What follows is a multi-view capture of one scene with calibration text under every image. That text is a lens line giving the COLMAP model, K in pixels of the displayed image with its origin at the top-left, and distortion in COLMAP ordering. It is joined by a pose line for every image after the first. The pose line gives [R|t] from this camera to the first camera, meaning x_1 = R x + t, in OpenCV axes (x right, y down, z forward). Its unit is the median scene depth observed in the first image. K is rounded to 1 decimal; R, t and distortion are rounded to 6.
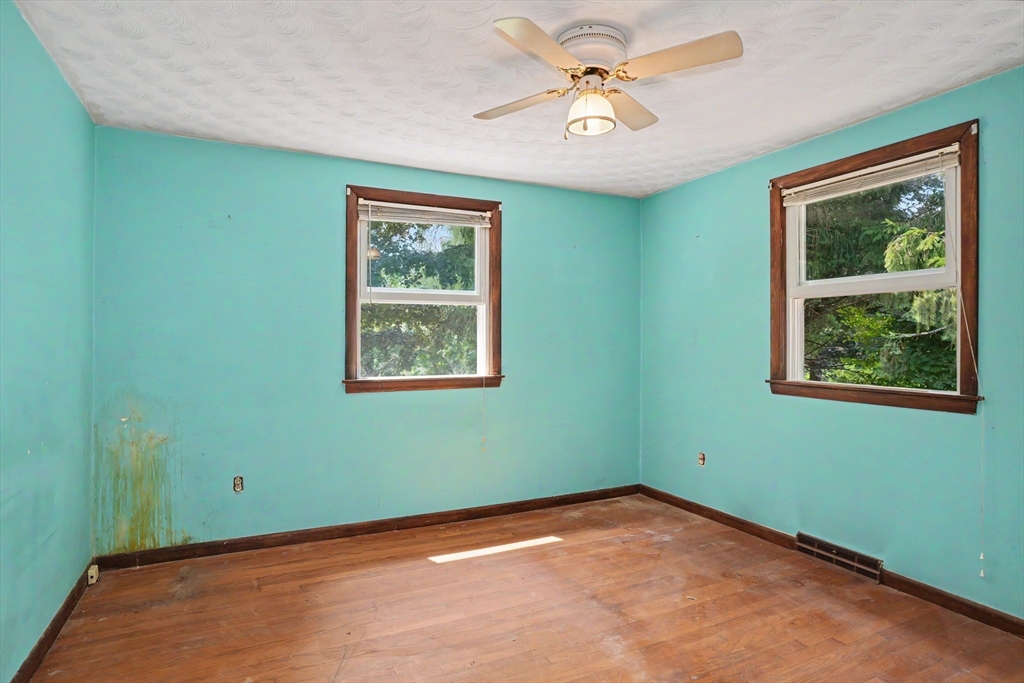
lens RADIAL K [[564.7, 0, 494.8], [0, 564.7, 341.5], [0, 0, 1]] dist [-0.028231, 0.009651]
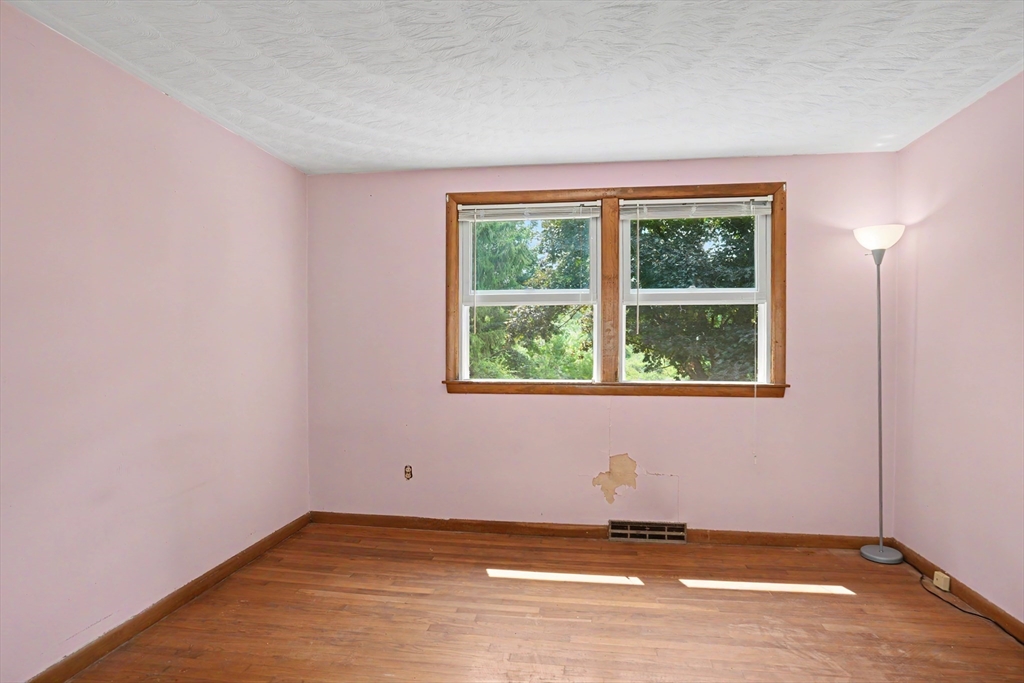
lens RADIAL K [[564.7, 0, 517.6], [0, 564.7, 338.0], [0, 0, 1]] dist [-0.028231, 0.009651]
pose [[0.834104, -0.002209, -0.551603, 0.146259], [-0.003699, 0.999947, -0.009598, -0.000425], [0.551595, 0.010046, 0.834052, 0.071043]]
